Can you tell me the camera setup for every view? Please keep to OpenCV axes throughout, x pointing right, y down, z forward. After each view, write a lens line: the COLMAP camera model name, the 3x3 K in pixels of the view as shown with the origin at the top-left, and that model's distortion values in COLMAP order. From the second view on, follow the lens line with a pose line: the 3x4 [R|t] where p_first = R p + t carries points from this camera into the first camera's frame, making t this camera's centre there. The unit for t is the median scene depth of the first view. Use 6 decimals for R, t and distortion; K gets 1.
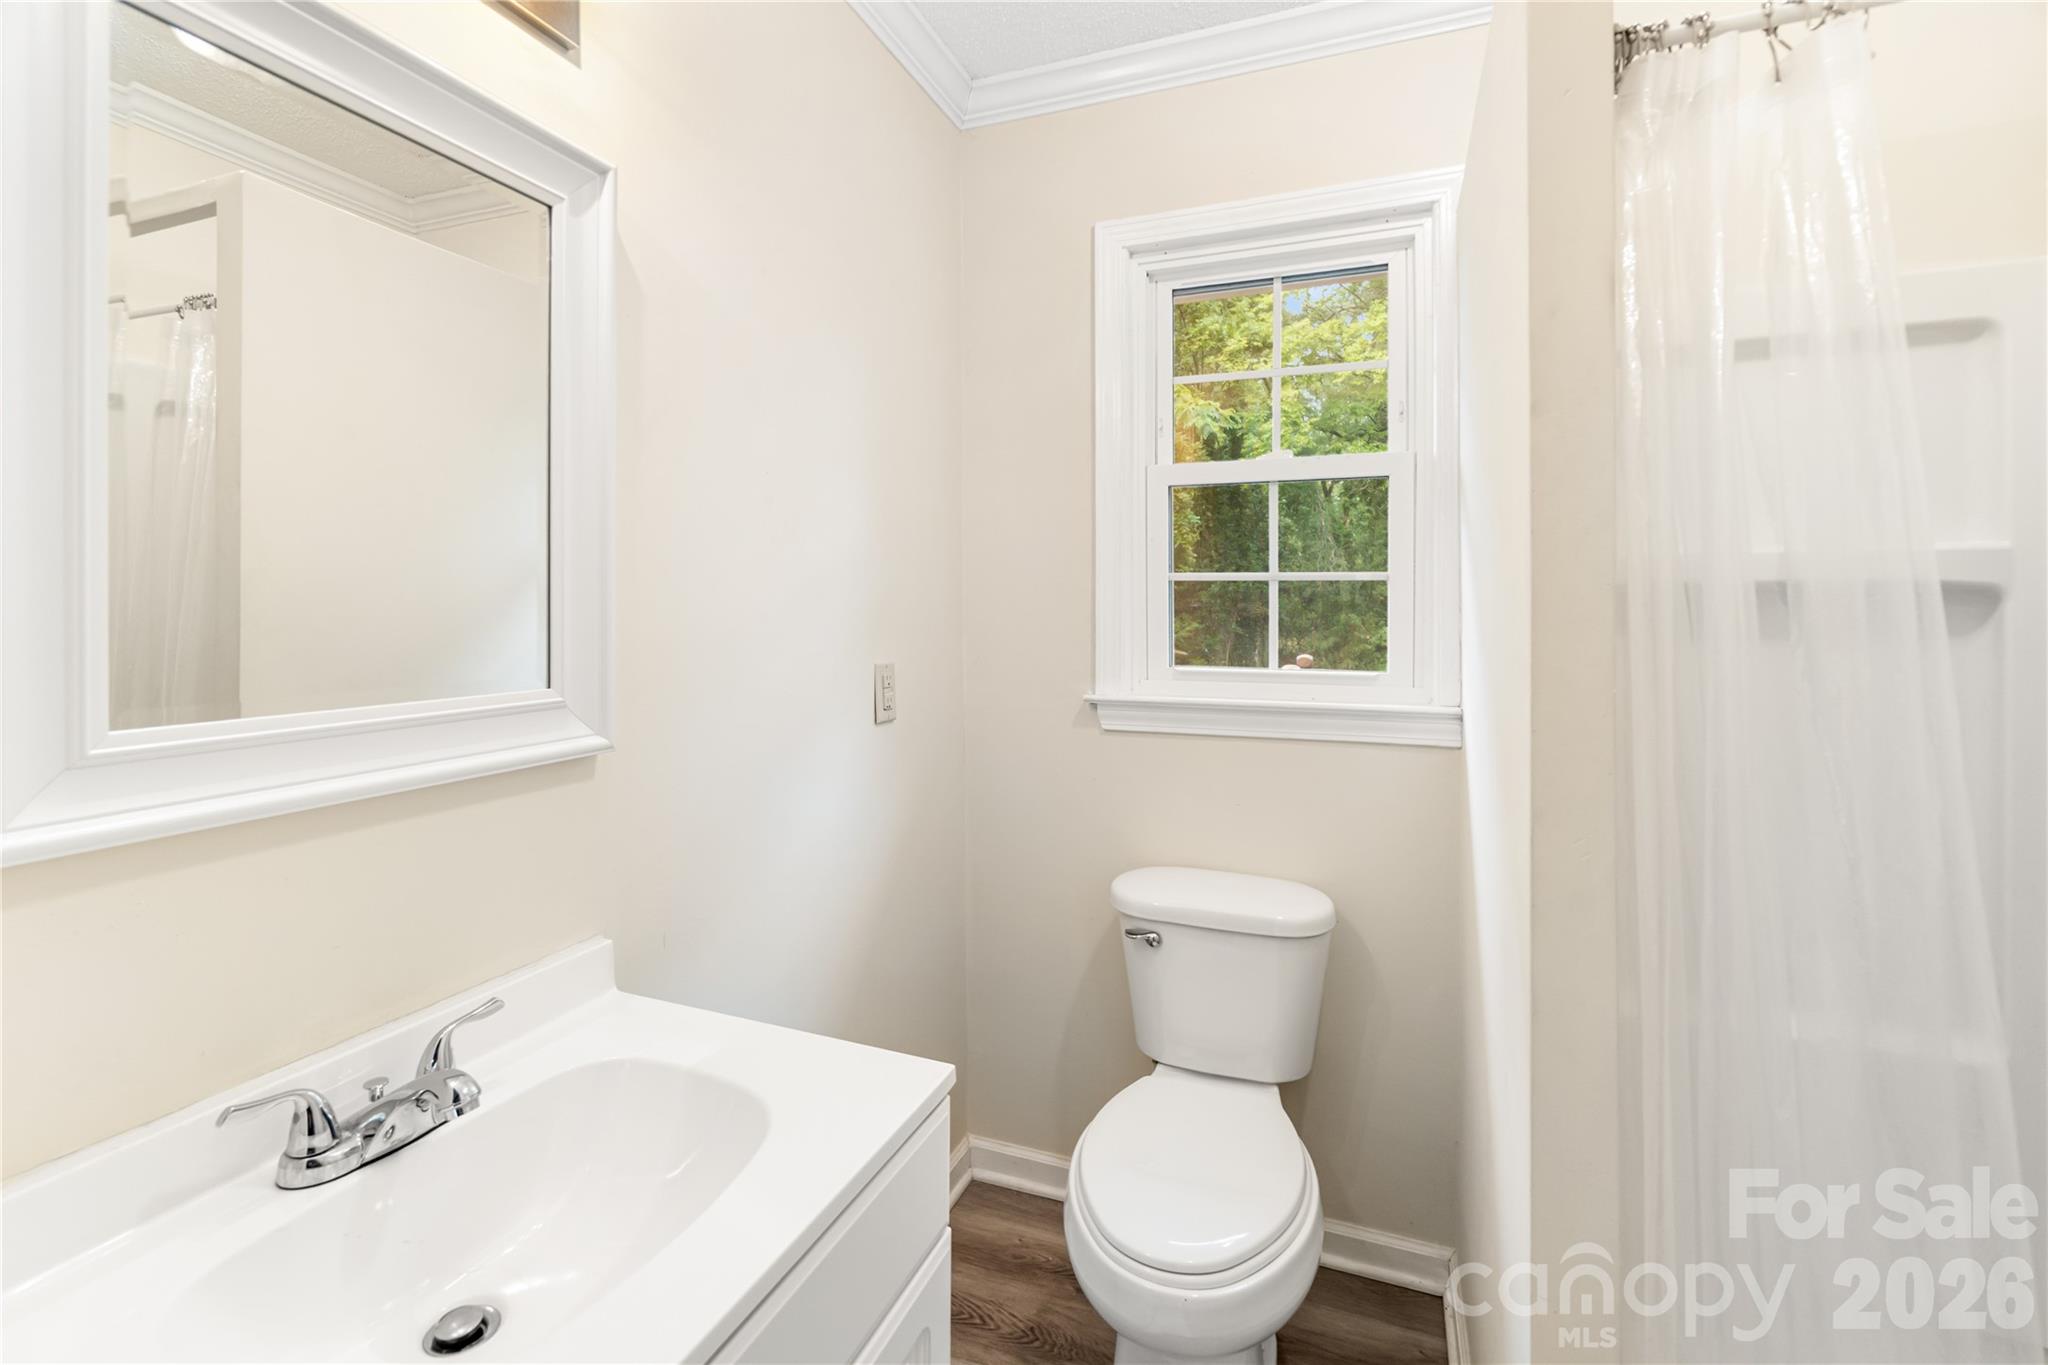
lens RADIAL K [[920.2, 0, 1005.3], [0, 920.2, 610.8], [0, 0, 1]] dist [-0.005084, 0.000485]
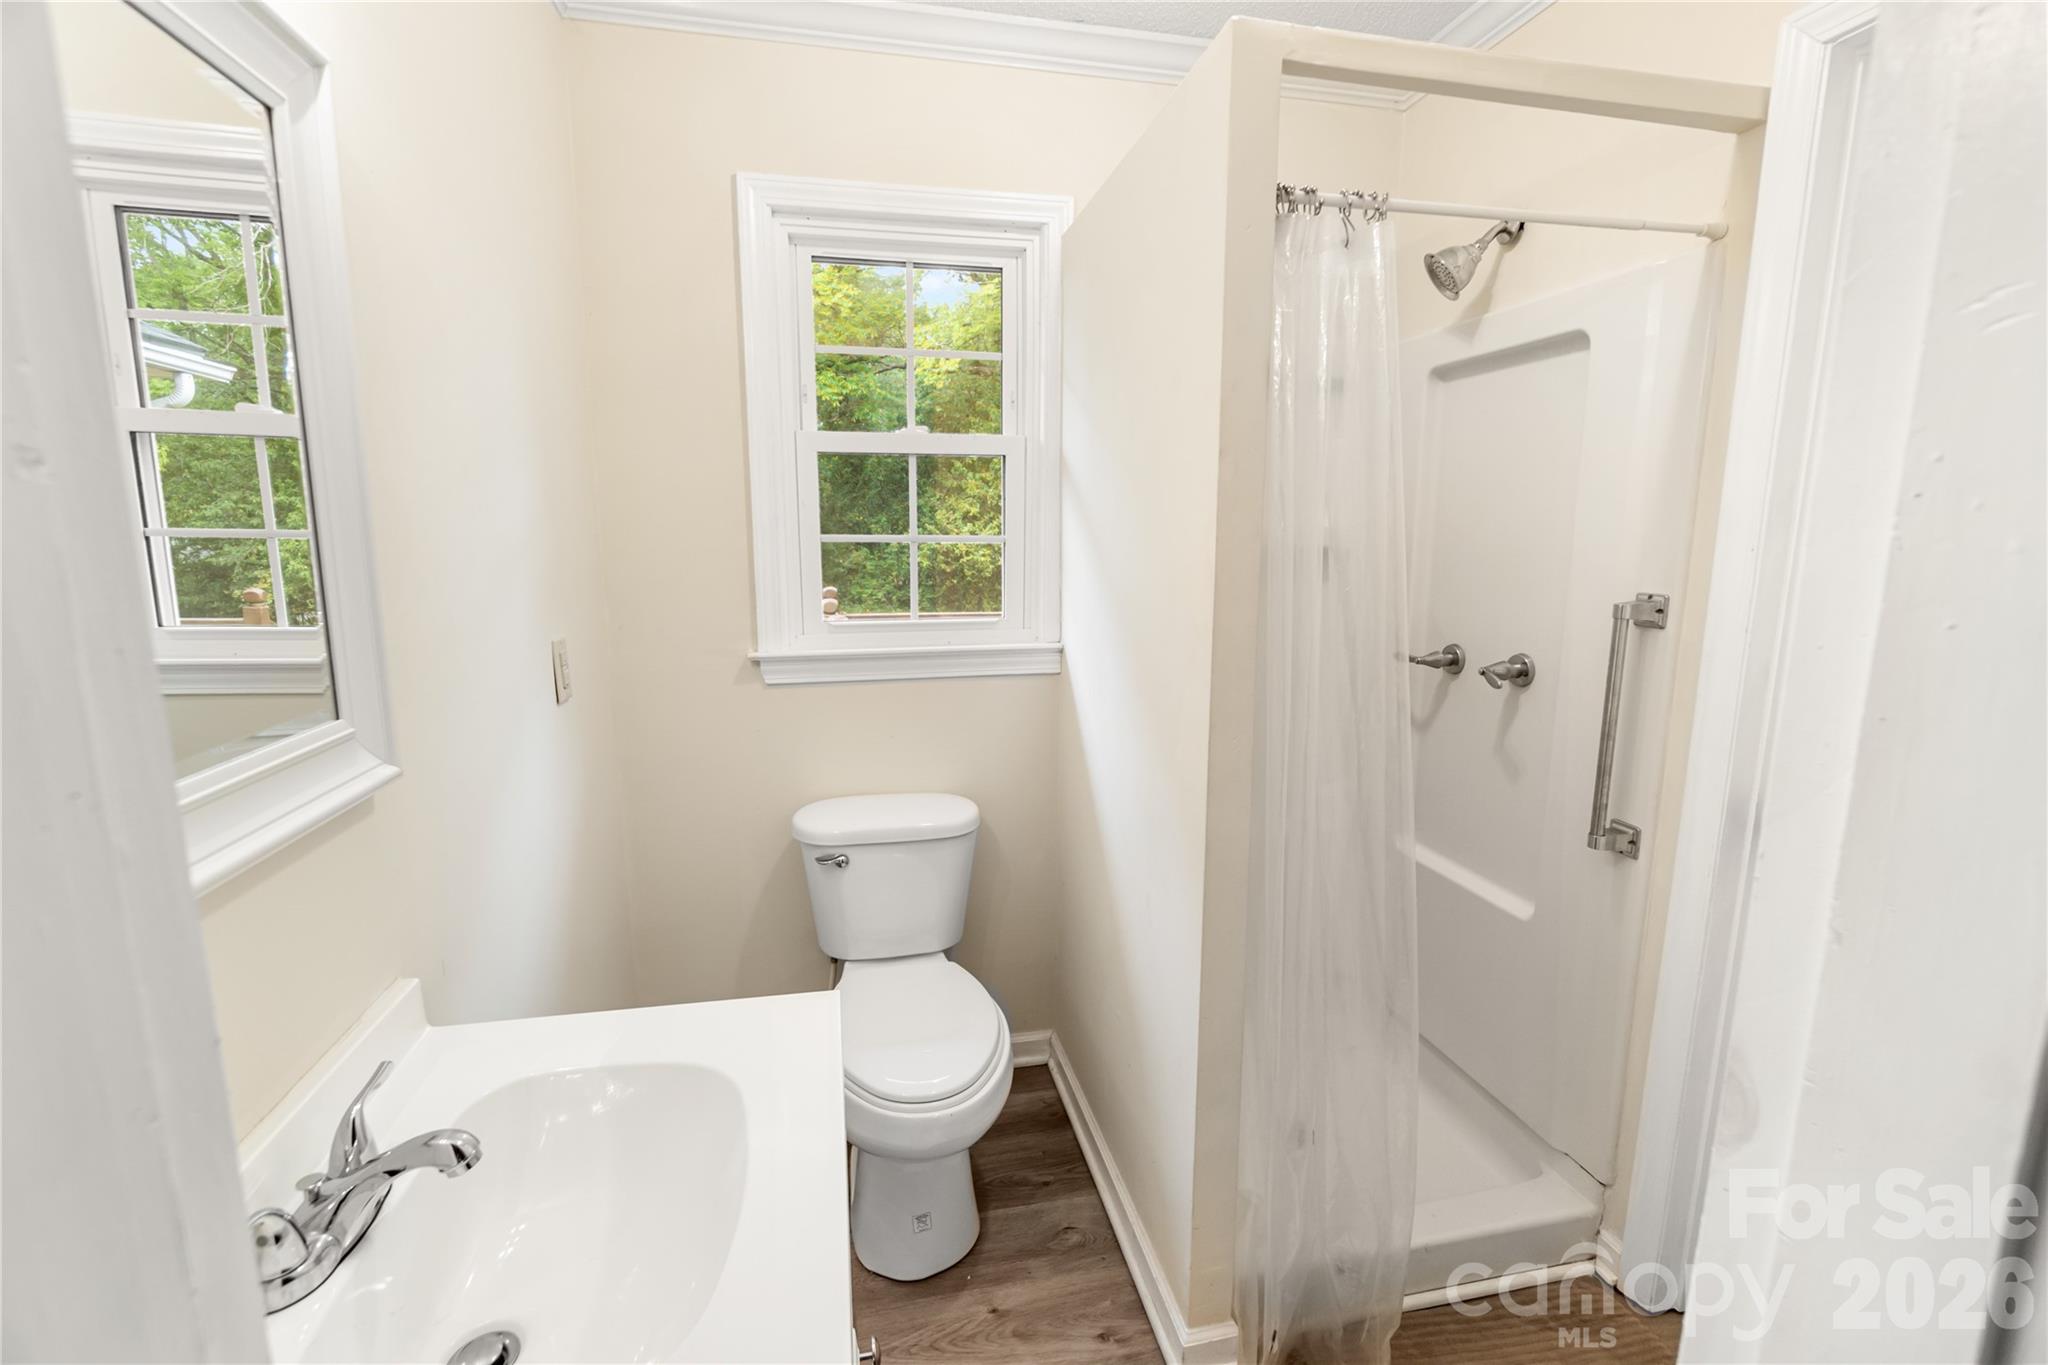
lens RADIAL K [[895.4, 0, 1024.0], [0, 895.4, 682.5], [0, 0, 1]] dist [-0.003758, -0.000146]
pose [[0.829915, -0.096683, 0.549448, -0.242260], [0.005478, 0.986234, 0.165267, -0.048008], [-0.557863, -0.134148, 0.819020, -0.017154]]
